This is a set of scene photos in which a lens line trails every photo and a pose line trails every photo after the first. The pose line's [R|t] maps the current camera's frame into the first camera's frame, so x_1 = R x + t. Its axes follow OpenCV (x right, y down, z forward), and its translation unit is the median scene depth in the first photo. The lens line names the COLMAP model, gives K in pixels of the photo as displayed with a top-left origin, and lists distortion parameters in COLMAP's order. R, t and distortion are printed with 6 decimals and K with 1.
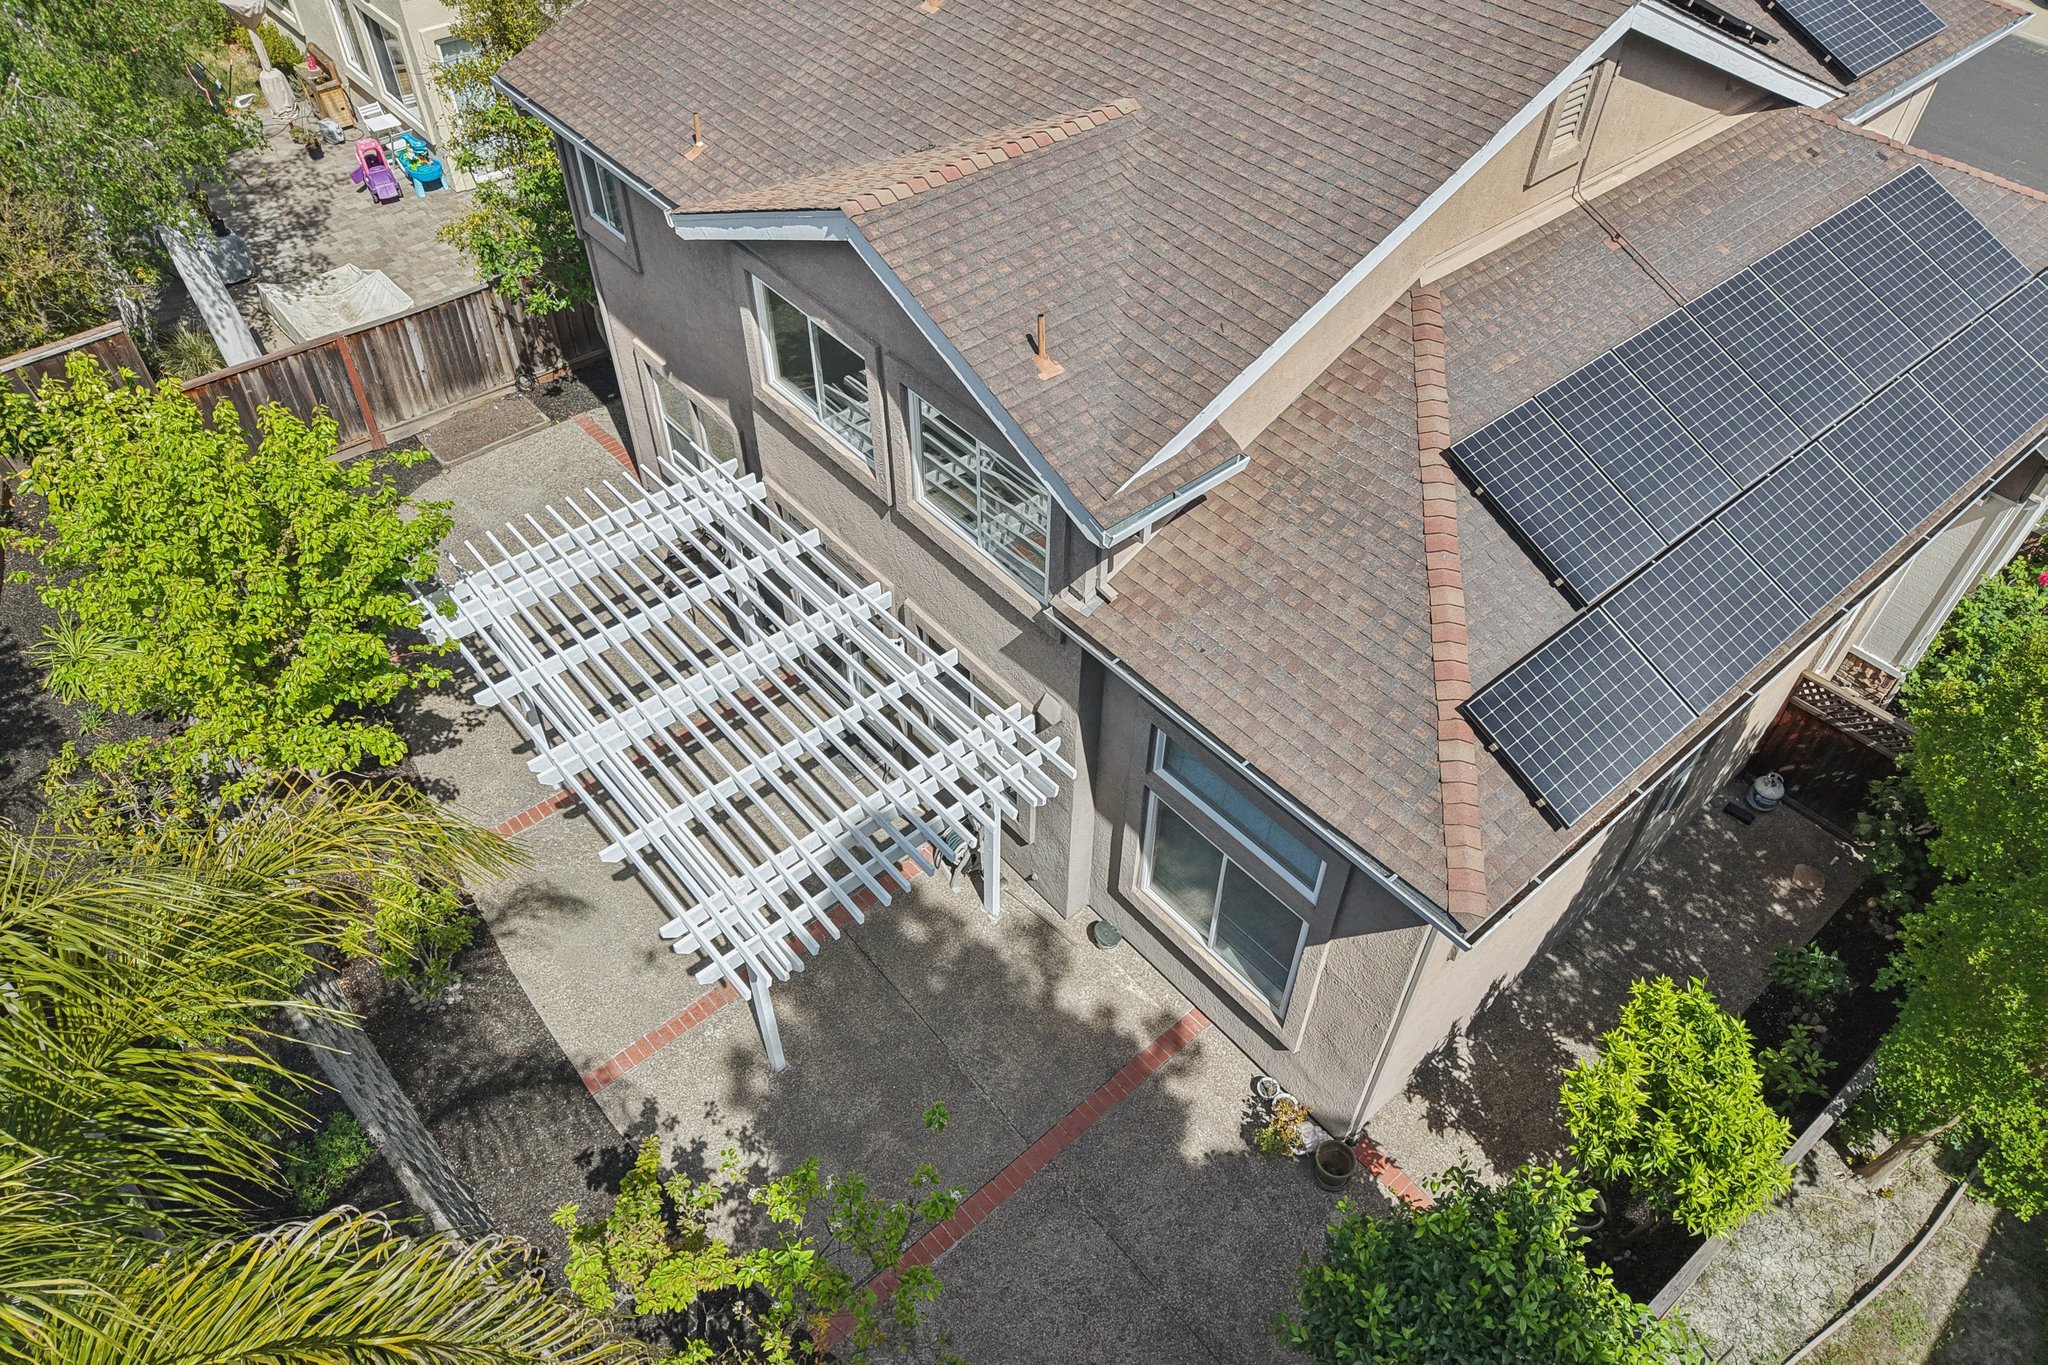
lens RADIAL K [[1384.1, 0, 1020.8], [0, 1384.1, 695.2], [0, 0, 1]] dist [0.002696, -0.005480]
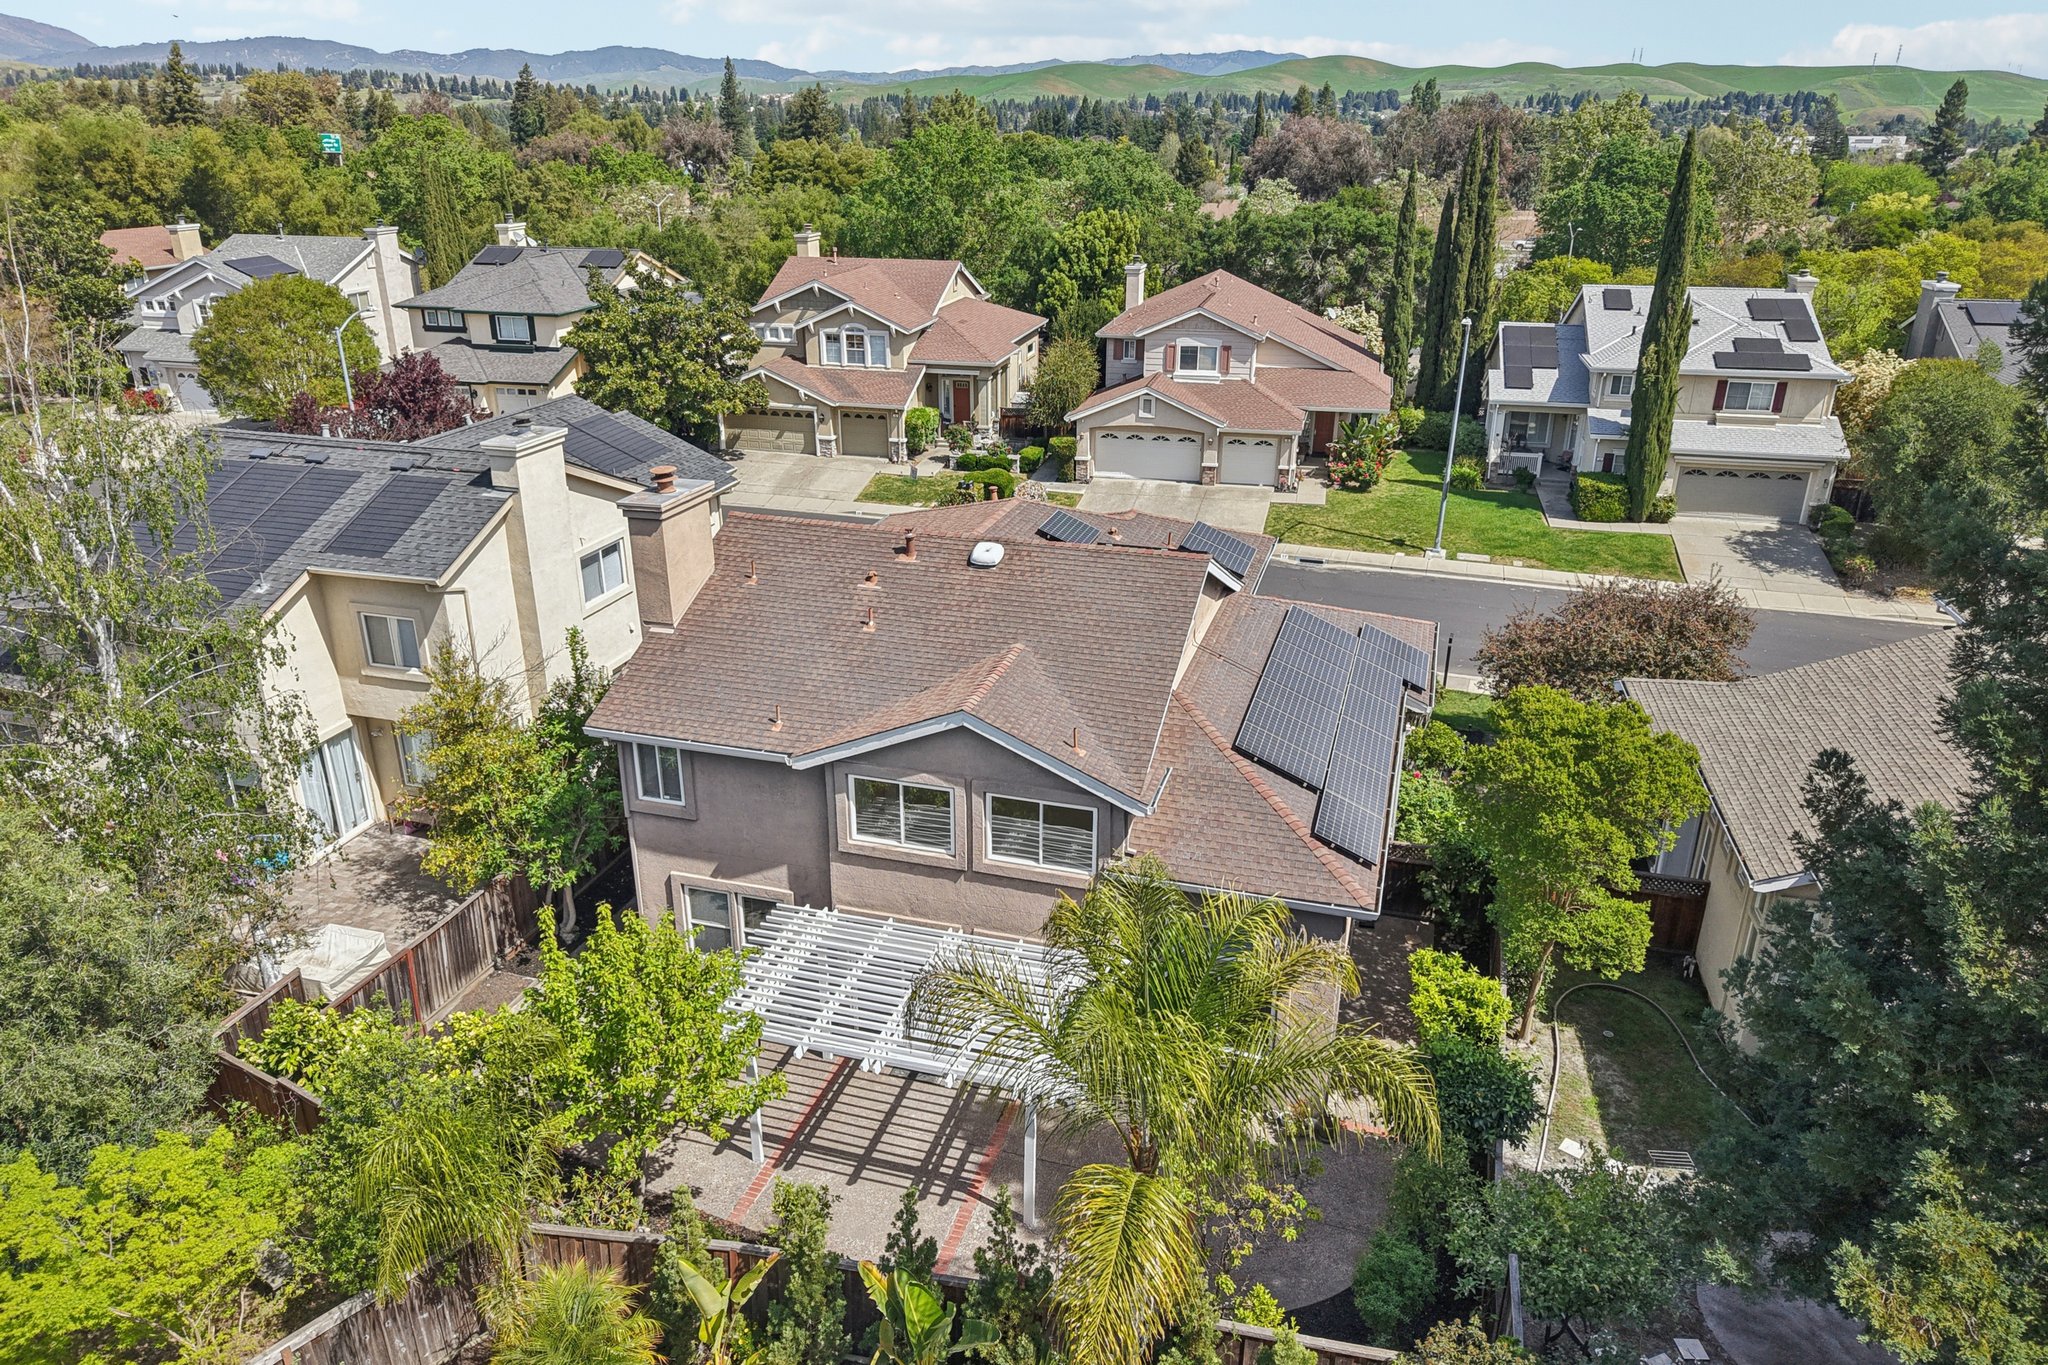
lens RADIAL K [[1395.2, 0, 1023.3], [0, 1395.2, 630.8], [0, 0, 1]] dist [0.012672, -0.005832]
pose [[0.839736, -0.195545, 0.506563, -0.861740], [0.397882, 0.856427, -0.328973, 0.213824], [-0.369505, 0.477803, 0.796976, -0.594649]]
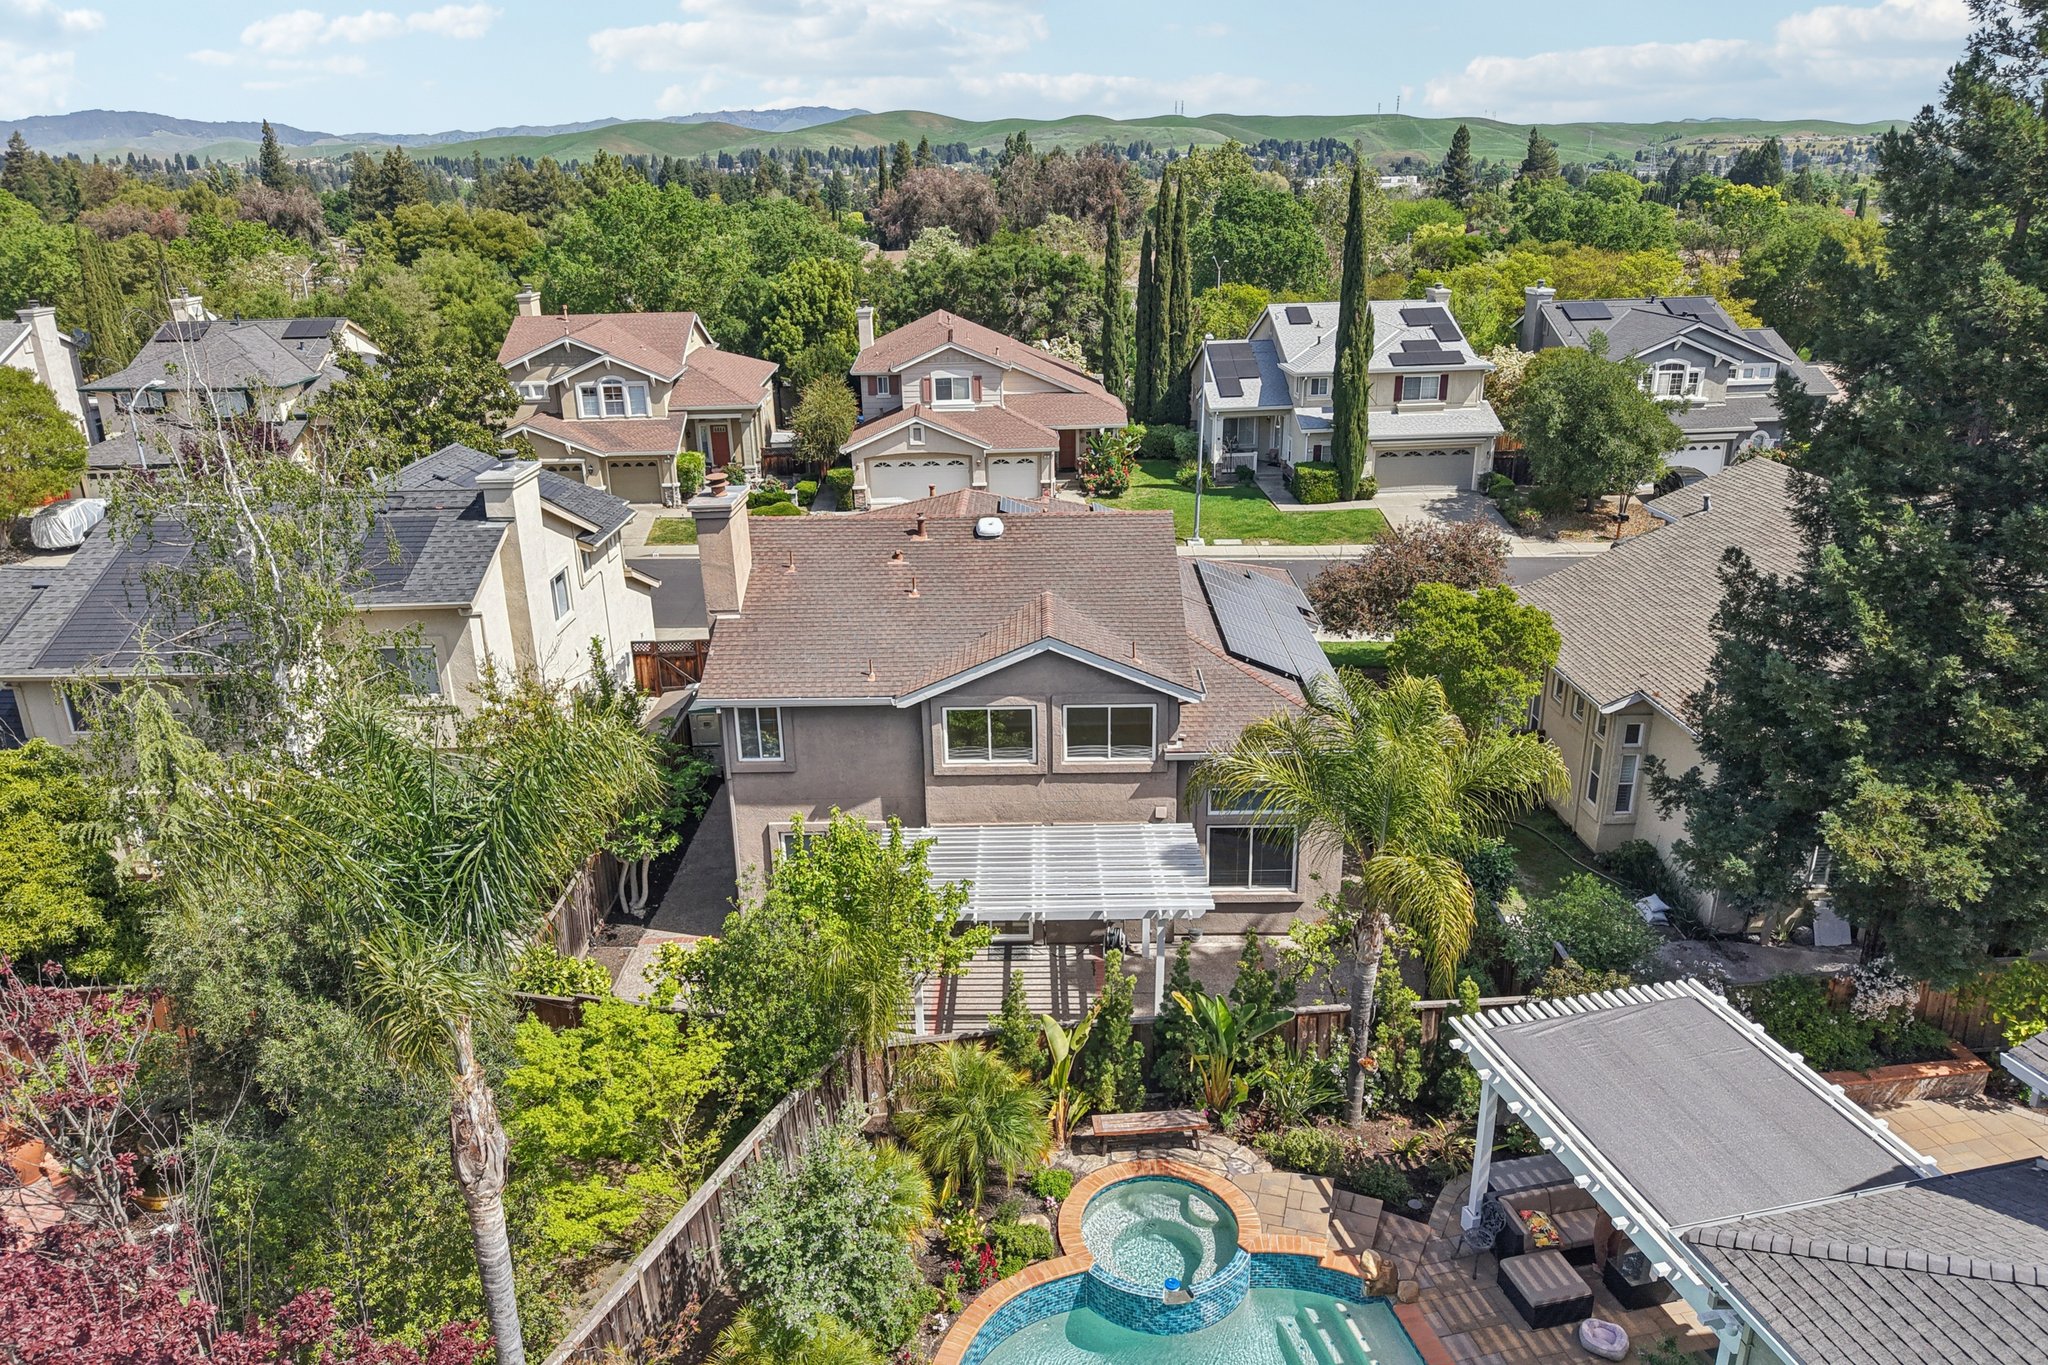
lens RADIAL K [[1425.0, 0, 1022.1], [0, 1425.0, 624.9], [0, 0, 1]] dist [0.022835, -0.023951]
pose [[0.657042, -0.252629, 0.710264, -1.608940], [0.564927, 0.788851, -0.242014, 0.192511], [-0.499153, 0.560261, 0.661025, -0.576250]]
